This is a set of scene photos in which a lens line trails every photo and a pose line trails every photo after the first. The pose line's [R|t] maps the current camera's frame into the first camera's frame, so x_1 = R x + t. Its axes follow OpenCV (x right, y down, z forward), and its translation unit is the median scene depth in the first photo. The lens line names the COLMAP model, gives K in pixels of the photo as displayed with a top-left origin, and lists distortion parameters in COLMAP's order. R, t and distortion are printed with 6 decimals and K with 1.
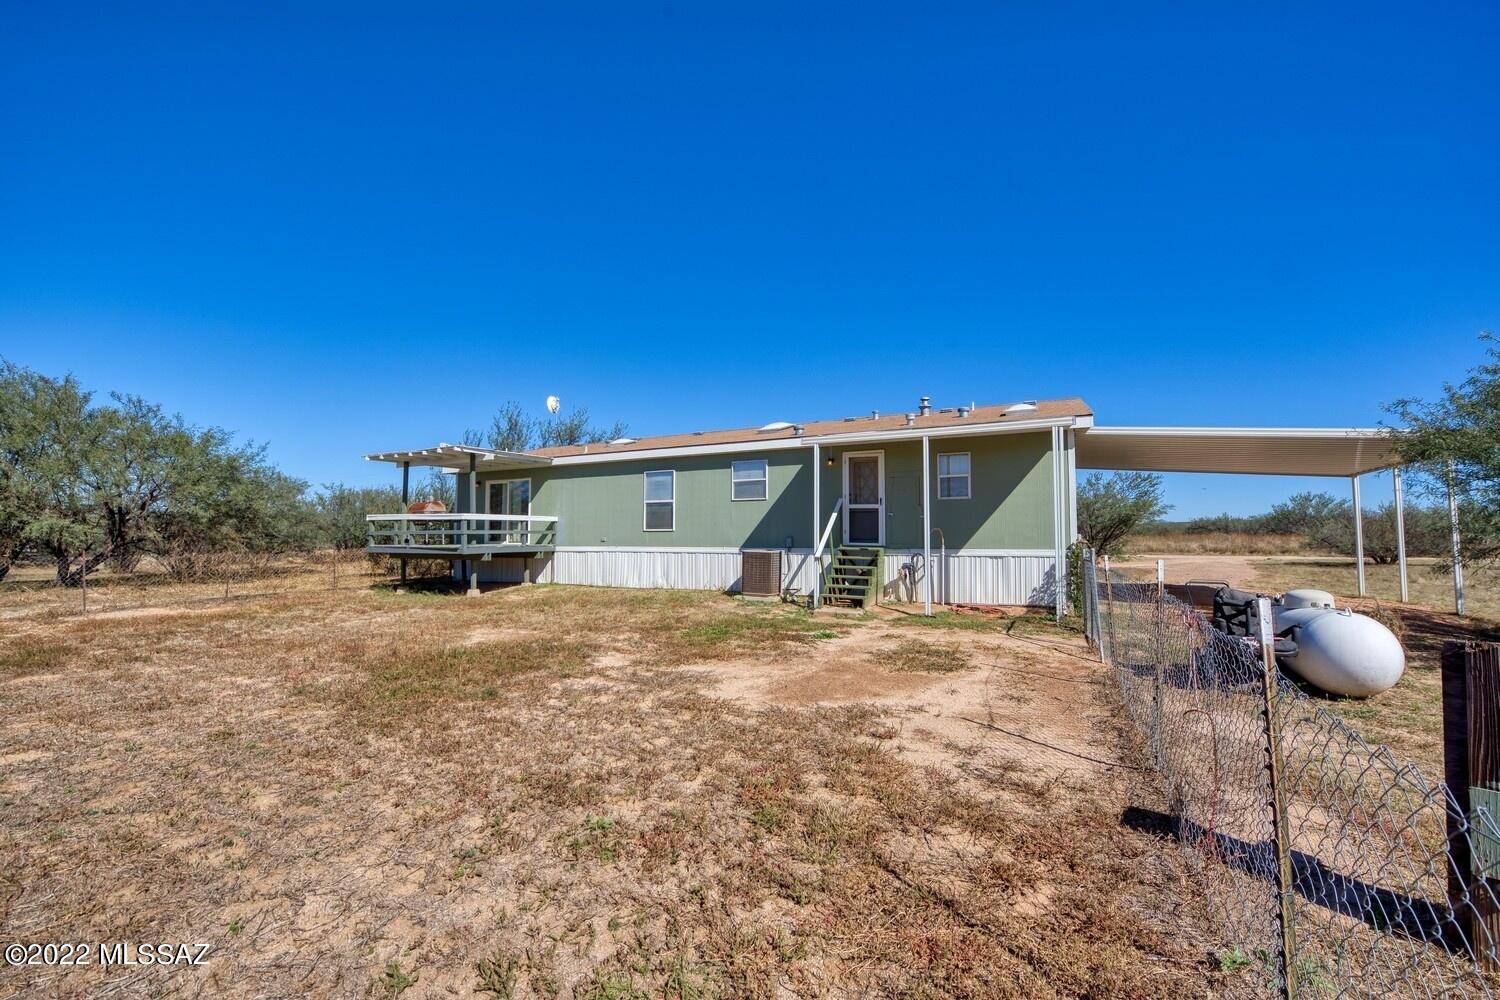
lens RADIAL K [[660.2, 0, 714.0], [0, 660.2, 513.2], [0, 0, 1]] dist [-0.020162, -0.000148]
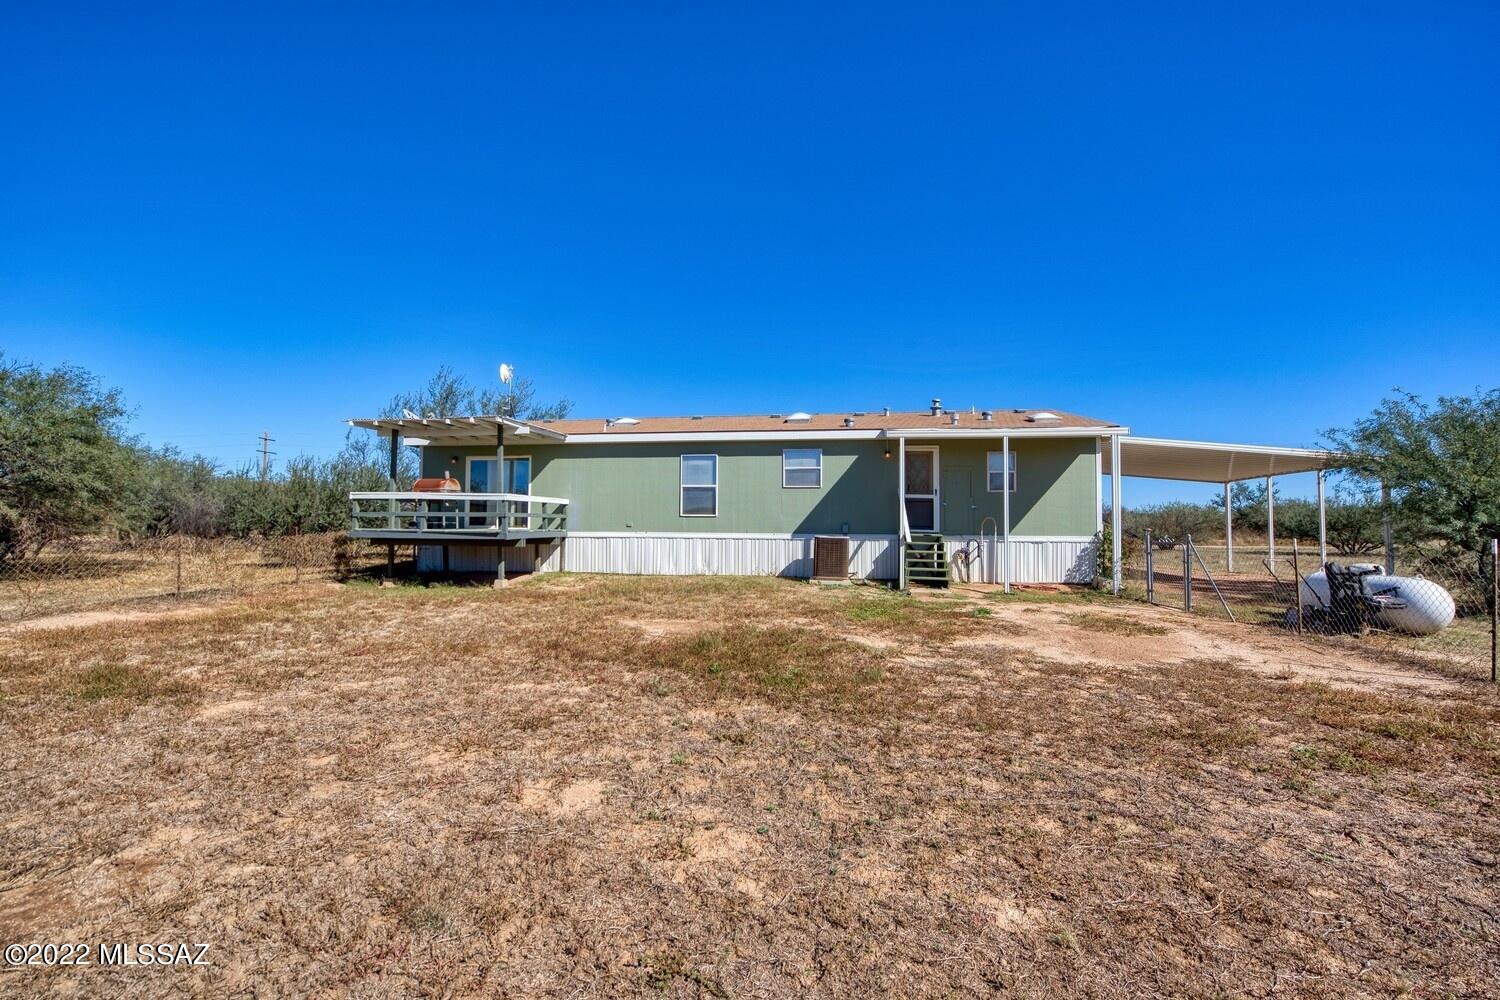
lens RADIAL K [[660.2, 0, 785.4], [0, 660.2, 510.8], [0, 0, 1]] dist [-0.020162, -0.000148]
pose [[0.937080, 0.015979, 0.348748, -0.316295], [-0.021240, 0.999711, 0.011266, 0.005341], [-0.348467, -0.017964, 0.937149, 0.042893]]
